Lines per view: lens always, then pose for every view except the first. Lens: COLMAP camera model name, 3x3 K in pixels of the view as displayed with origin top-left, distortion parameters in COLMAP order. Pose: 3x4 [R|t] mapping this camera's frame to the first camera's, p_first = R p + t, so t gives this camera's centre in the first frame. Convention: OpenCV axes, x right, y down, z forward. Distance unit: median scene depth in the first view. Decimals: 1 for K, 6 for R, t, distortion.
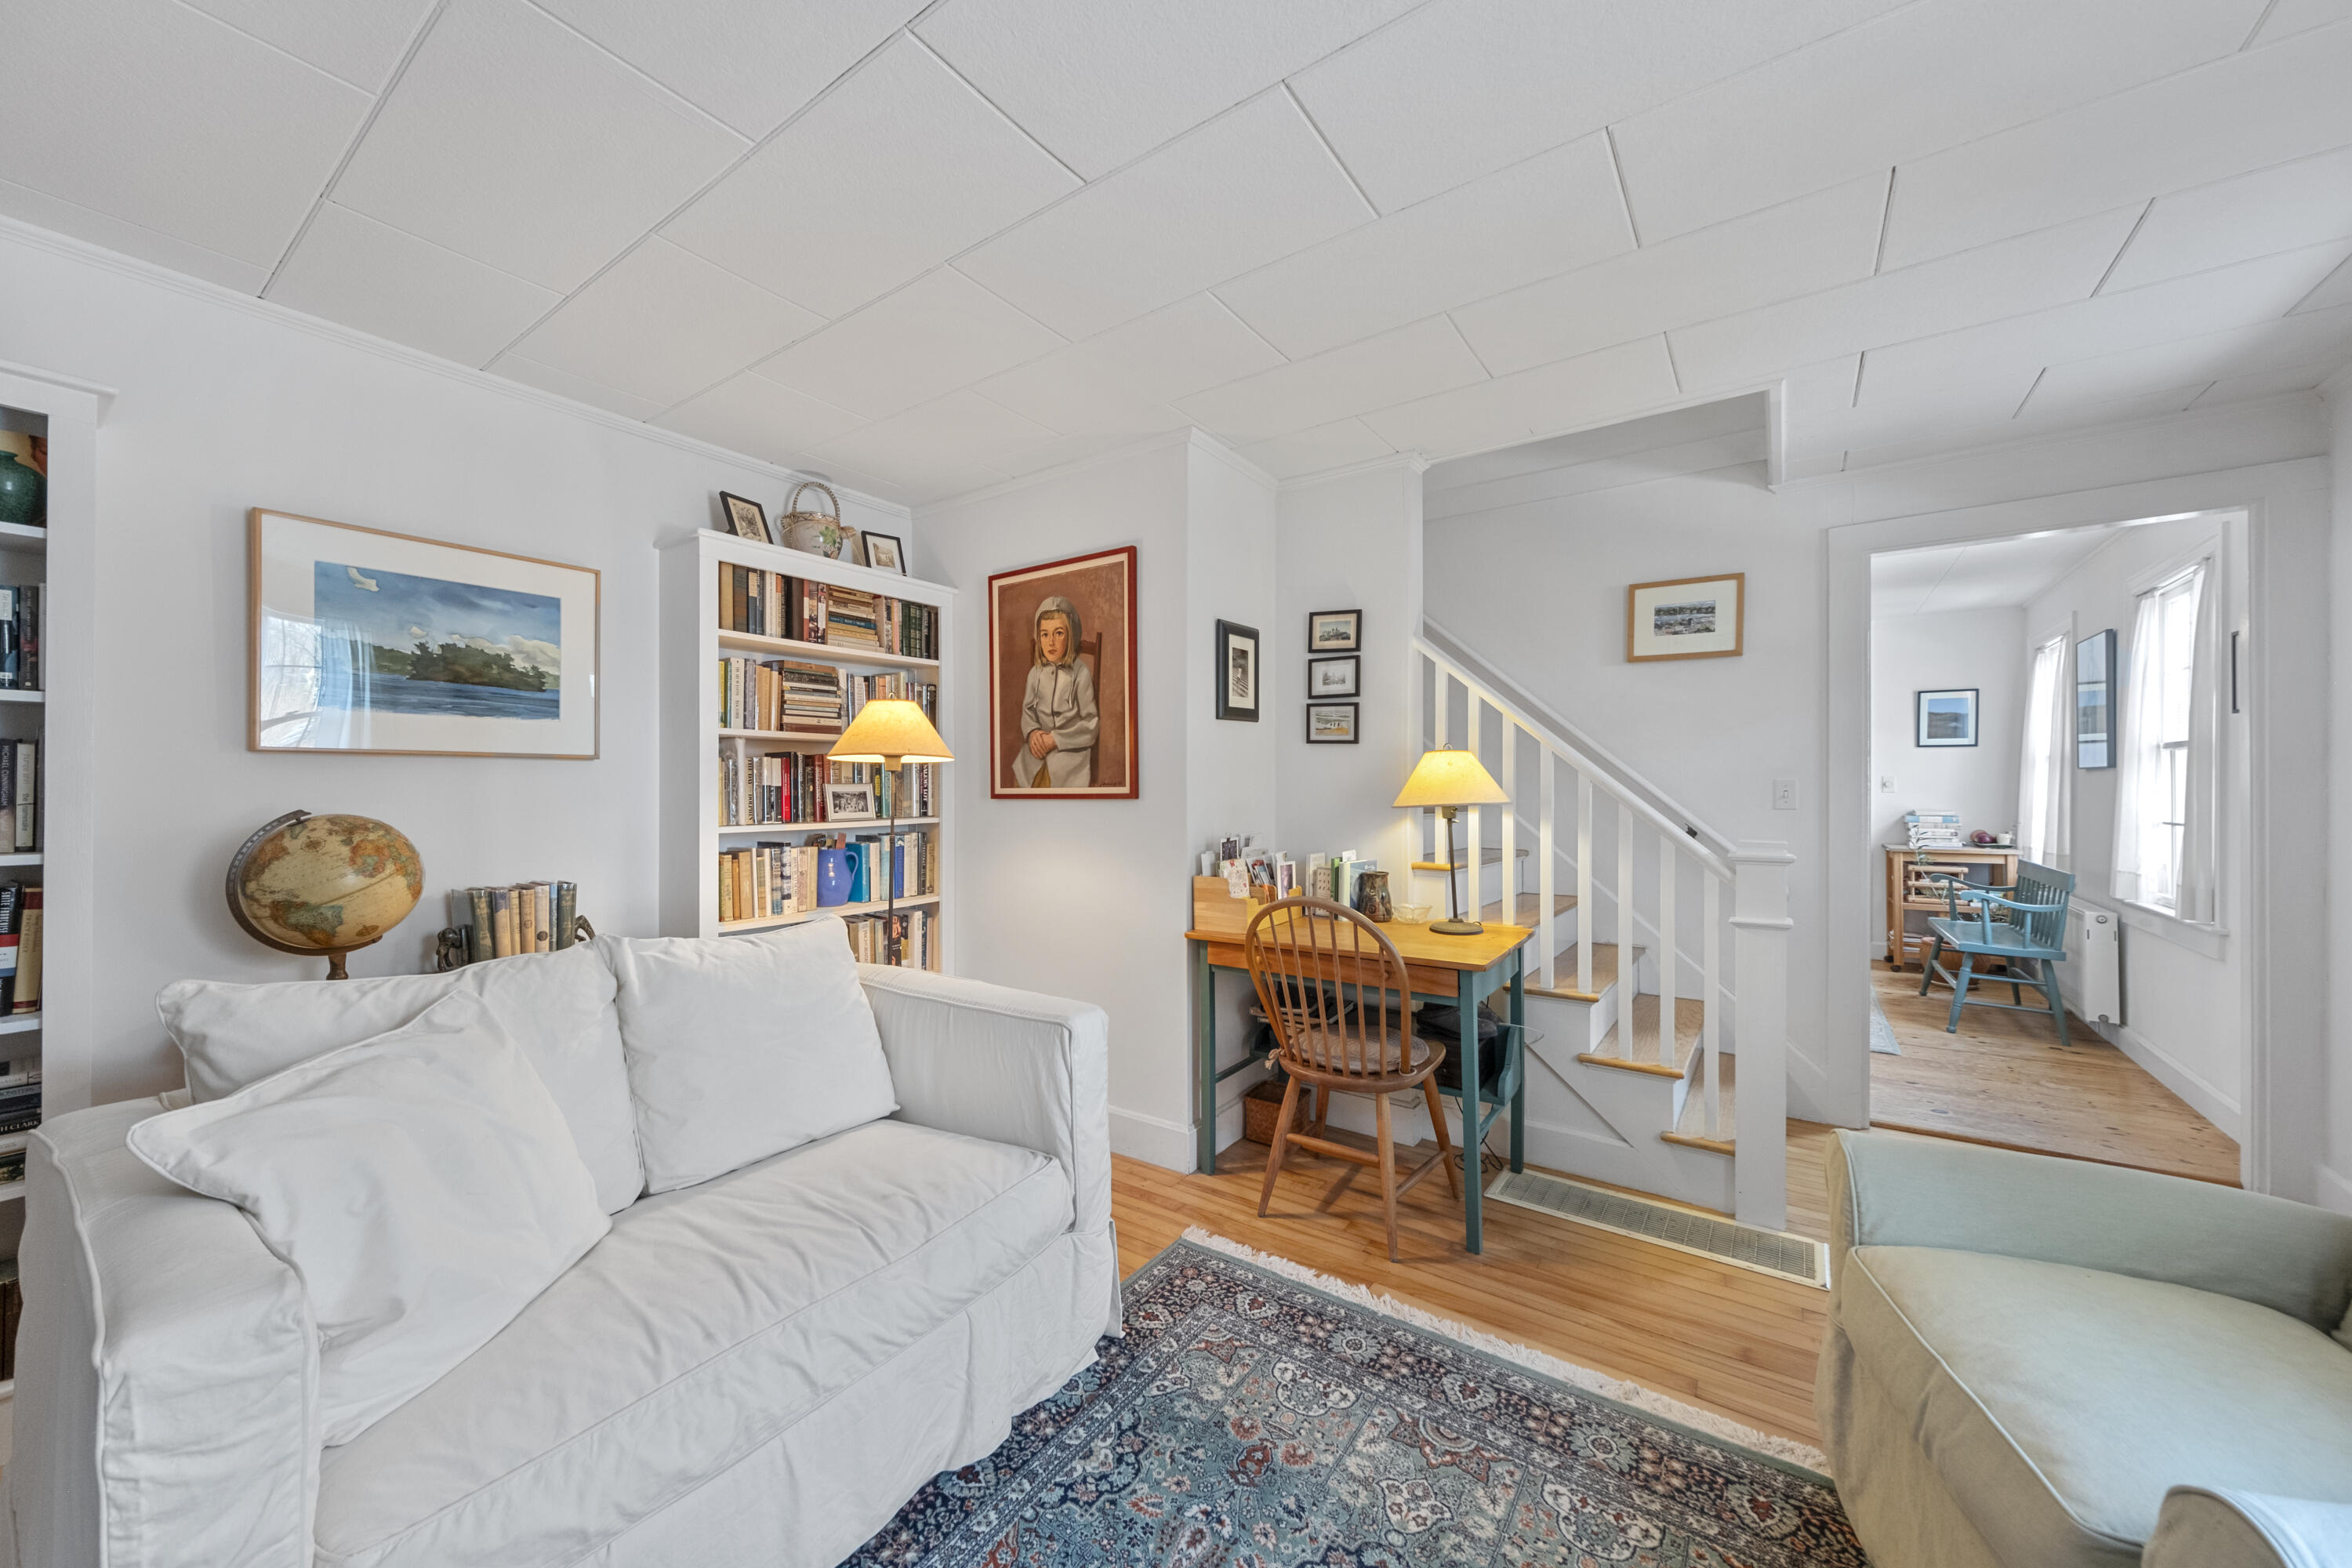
lens RADIAL K [[859.5, 0, 1172.2], [0, 859.5, 782.7], [0, 0, 1]] dist [0.003484, 0.000064]
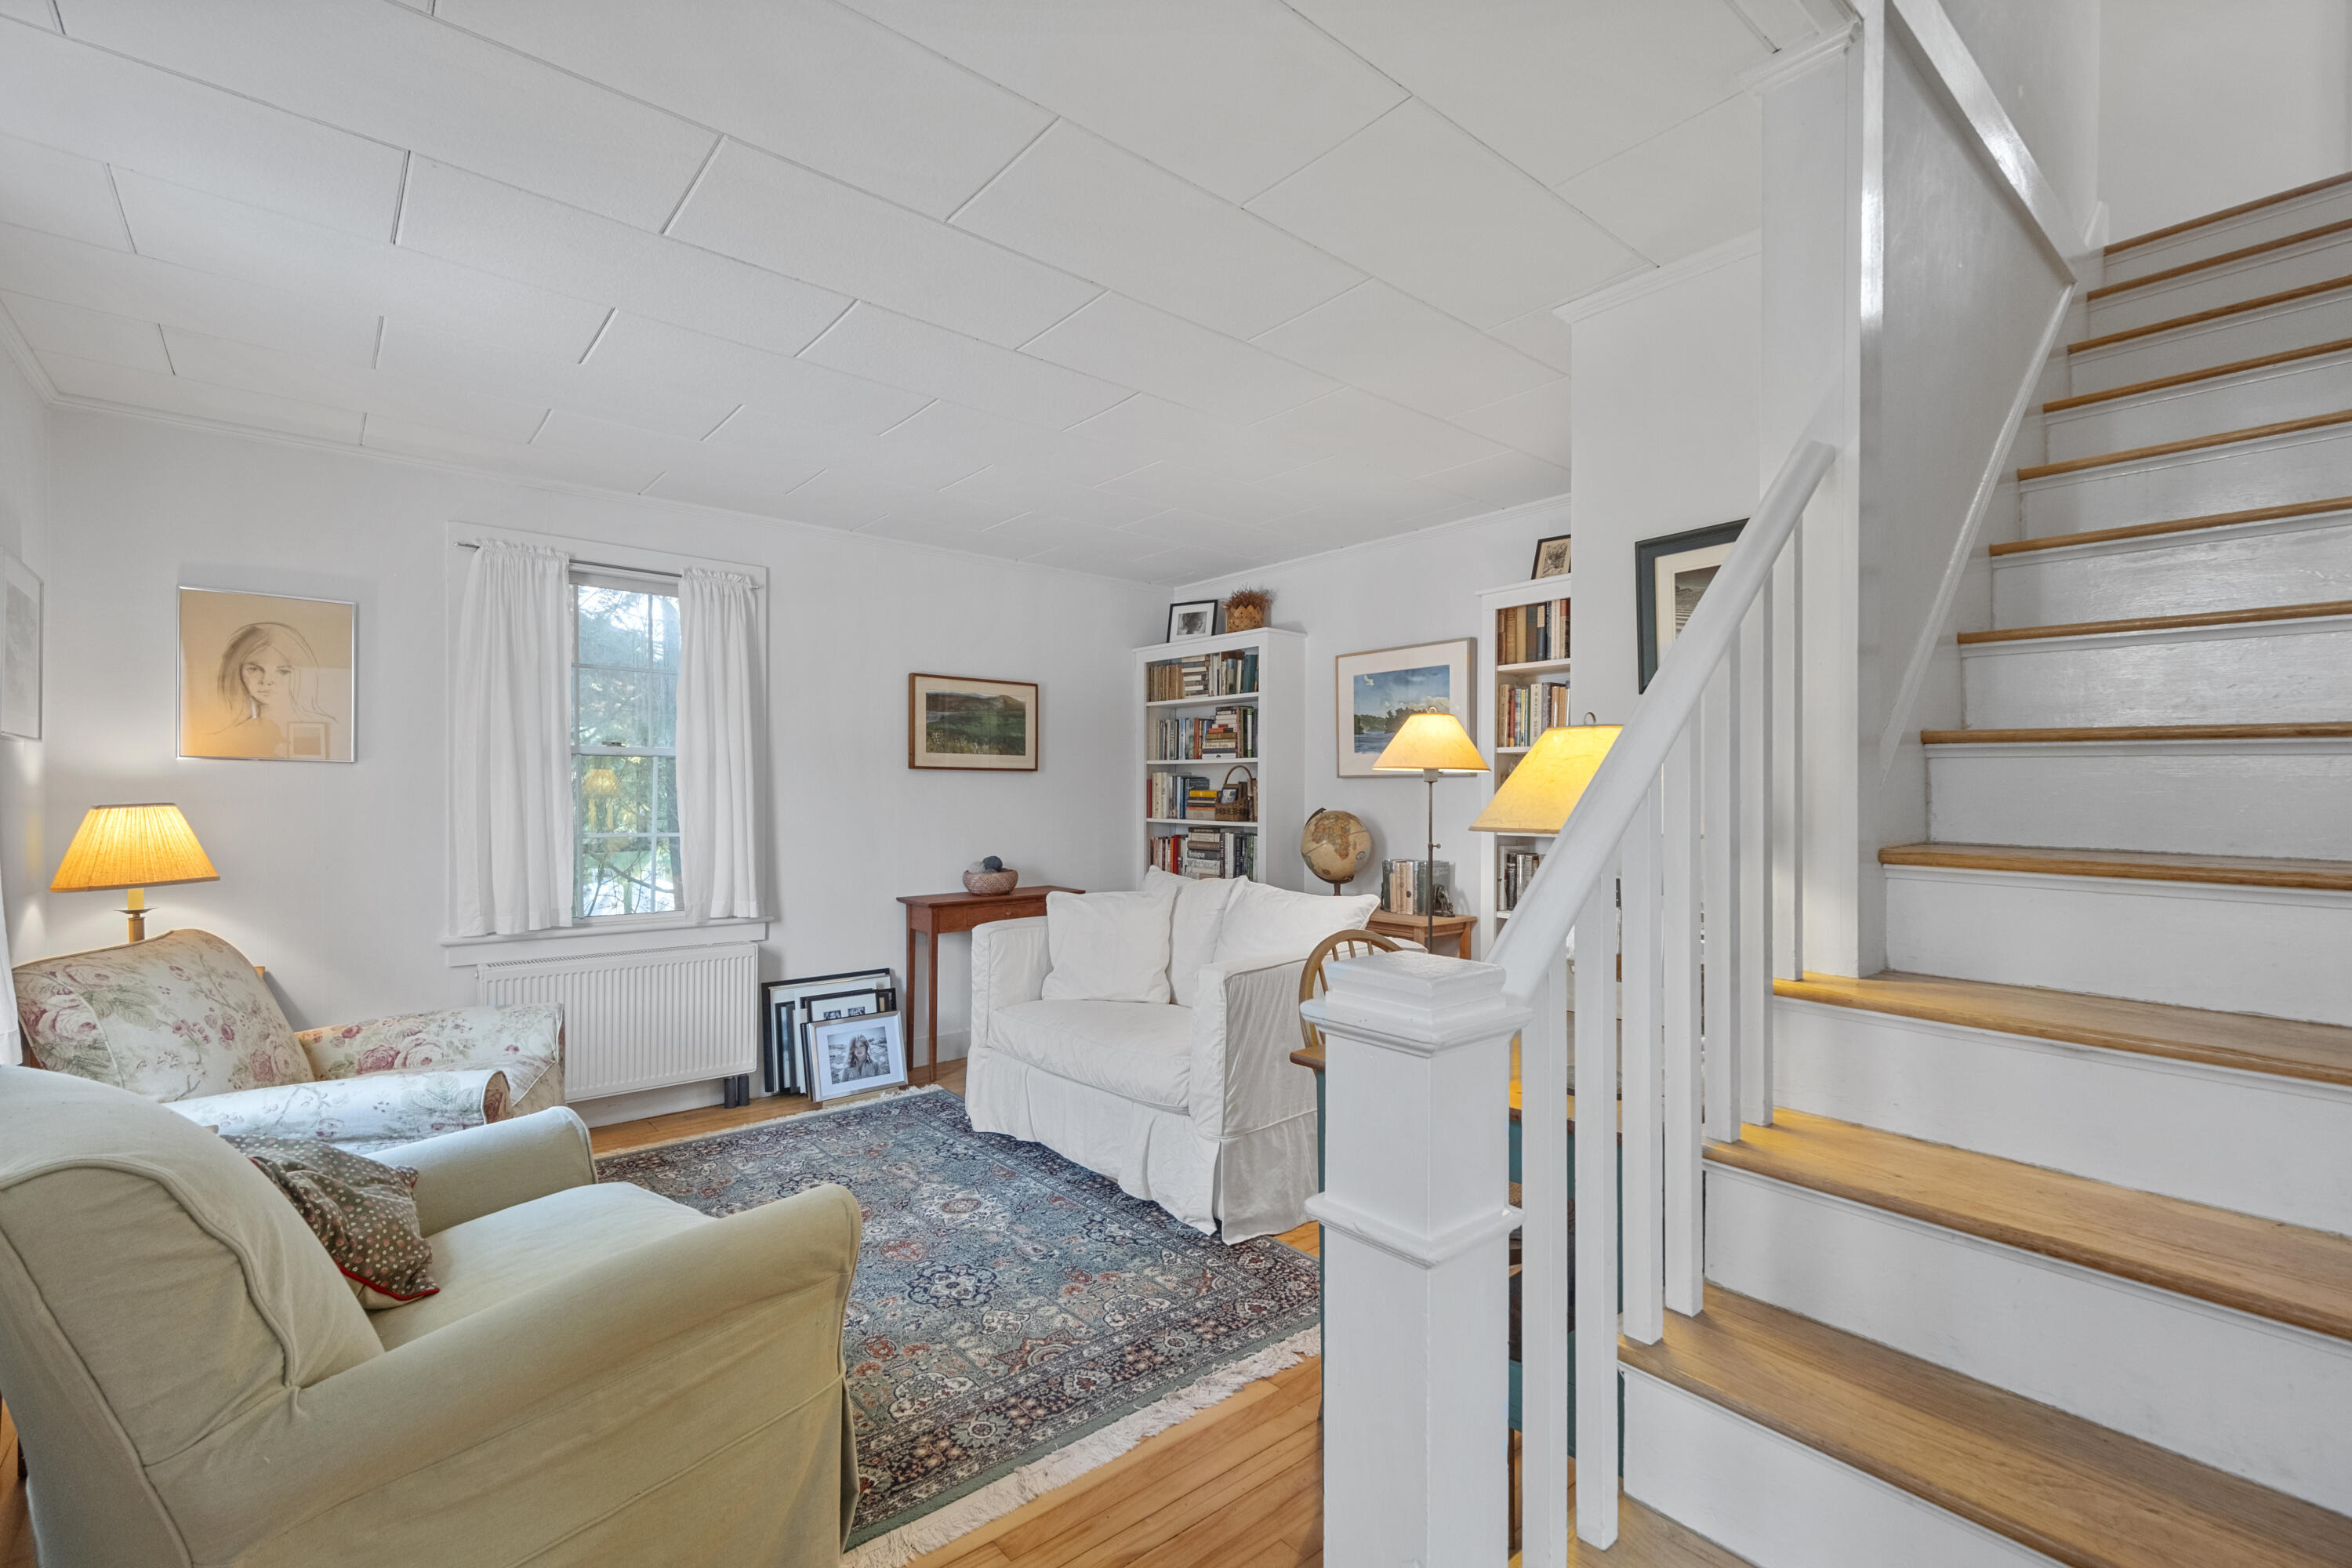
lens RADIAL K [[1016.7, 0, 1169.4], [0, 1016.7, 793.7], [0, 0, 1]] dist [0.000749, -0.000013]
pose [[-0.248711, 0.000631, -0.968577, 1.596709], [-0.000292, 1.000000, 0.000727, -0.000459], [0.968578, 0.000463, -0.248711, 1.491387]]
